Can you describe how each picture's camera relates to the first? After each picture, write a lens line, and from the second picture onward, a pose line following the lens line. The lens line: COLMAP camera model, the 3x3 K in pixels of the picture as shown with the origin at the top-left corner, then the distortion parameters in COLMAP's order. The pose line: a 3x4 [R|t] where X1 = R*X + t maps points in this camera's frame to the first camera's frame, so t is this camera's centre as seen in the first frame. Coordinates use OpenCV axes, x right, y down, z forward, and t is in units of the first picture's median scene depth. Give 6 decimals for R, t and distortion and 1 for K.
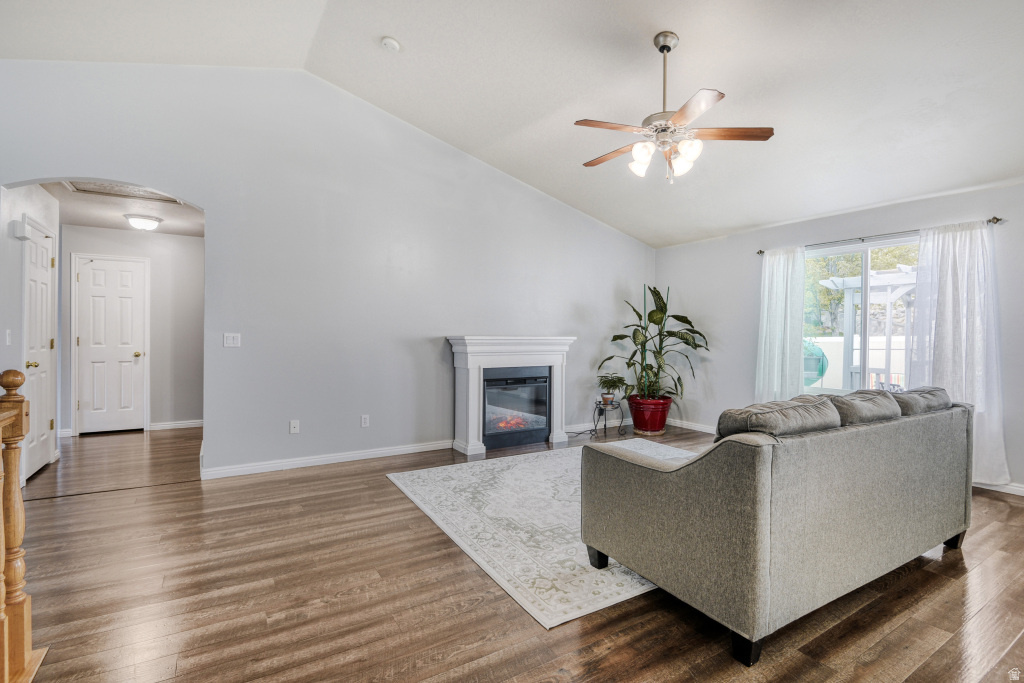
lens RADIAL K [[478.6, 0, 514.1], [0, 478.6, 342.6], [0, 0, 1]] dist [0.004227, -0.004339]
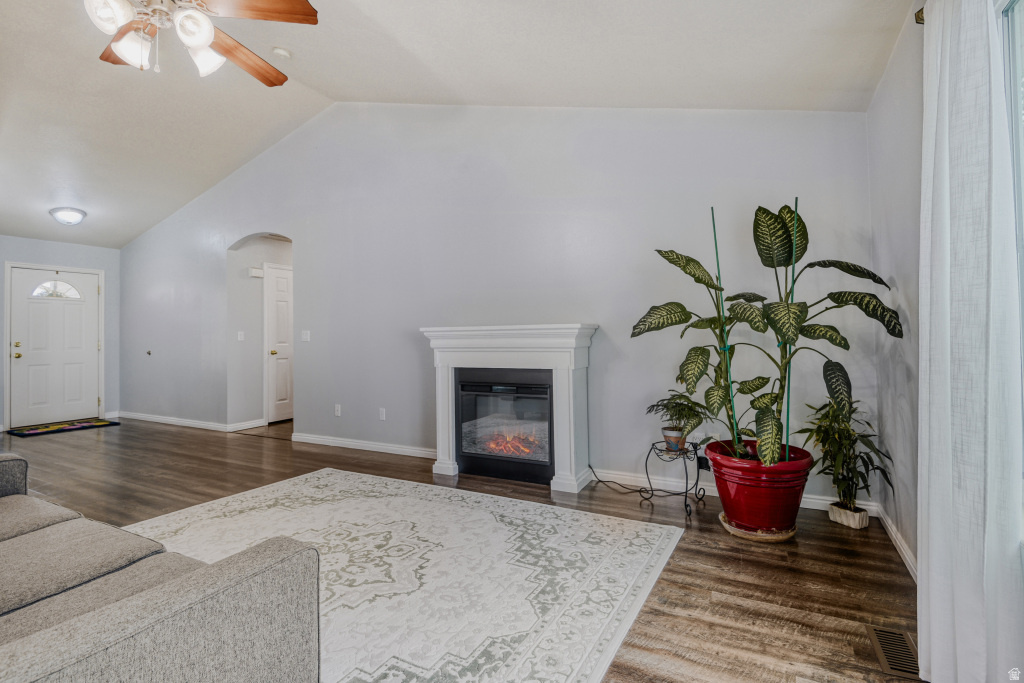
lens RADIAL K [[478.6, 0, 512.7], [0, 478.6, 337.4], [0, 0, 1]] dist [0.004227, -0.004339]
pose [[0.513073, -0.015980, -0.858196, 0.744083], [-0.001692, 0.999806, -0.019629, 0.021777], [0.858343, 0.011523, 0.512946, 0.768683]]
